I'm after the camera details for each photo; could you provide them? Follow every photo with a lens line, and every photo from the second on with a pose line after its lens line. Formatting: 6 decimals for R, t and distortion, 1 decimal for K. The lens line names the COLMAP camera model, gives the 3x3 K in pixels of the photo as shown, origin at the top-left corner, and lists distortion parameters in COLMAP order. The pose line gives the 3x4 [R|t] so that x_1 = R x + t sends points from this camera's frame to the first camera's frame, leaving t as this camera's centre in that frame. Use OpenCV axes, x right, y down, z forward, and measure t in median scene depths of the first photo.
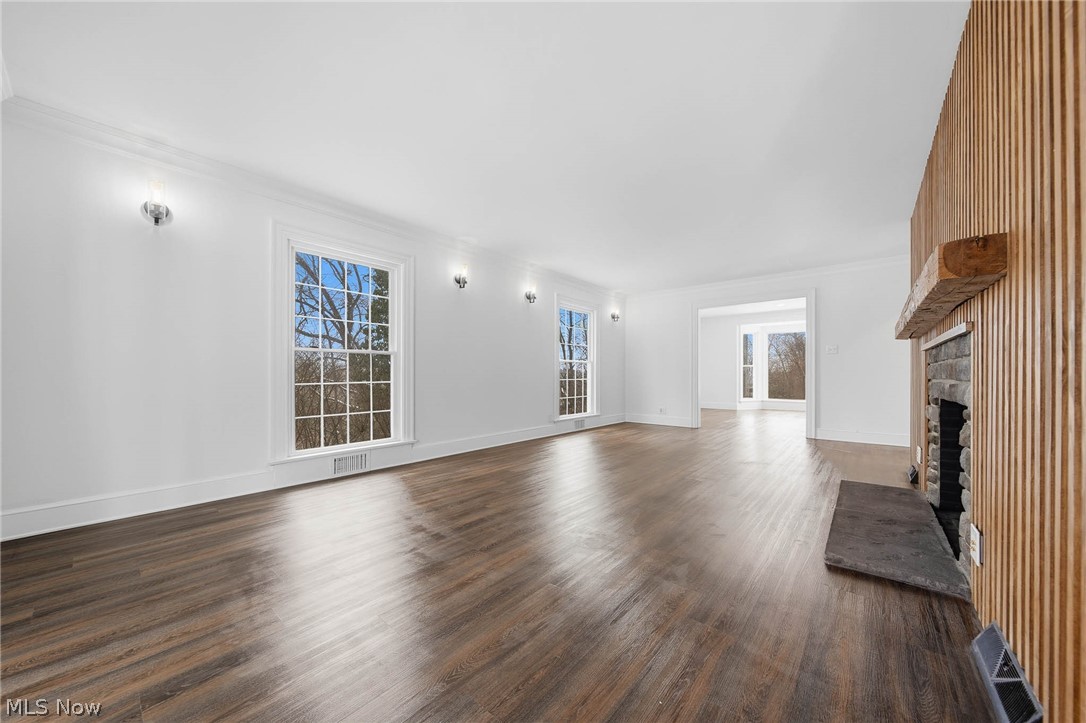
lens RADIAL K [[386.0, 0, 545.4], [0, 386.0, 368.0], [0, 0, 1]] dist [-0.001746, -0.000903]
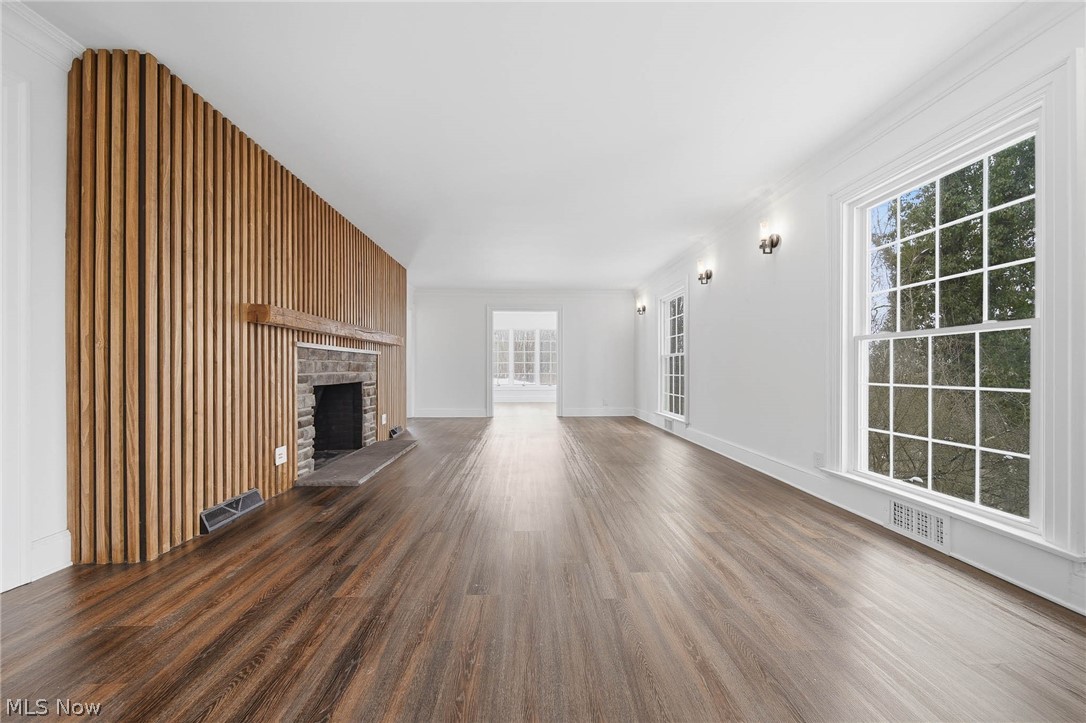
lens RADIAL K [[386.0, 0, 545.2], [0, 386.0, 364.7], [0, 0, 1]] dist [-0.001746, -0.000903]
pose [[-0.731963, -0.007750, -0.681300, 0.255619], [0.005730, 0.999830, -0.017530, 0.010128], [0.681320, -0.016735, -0.731794, 0.839181]]
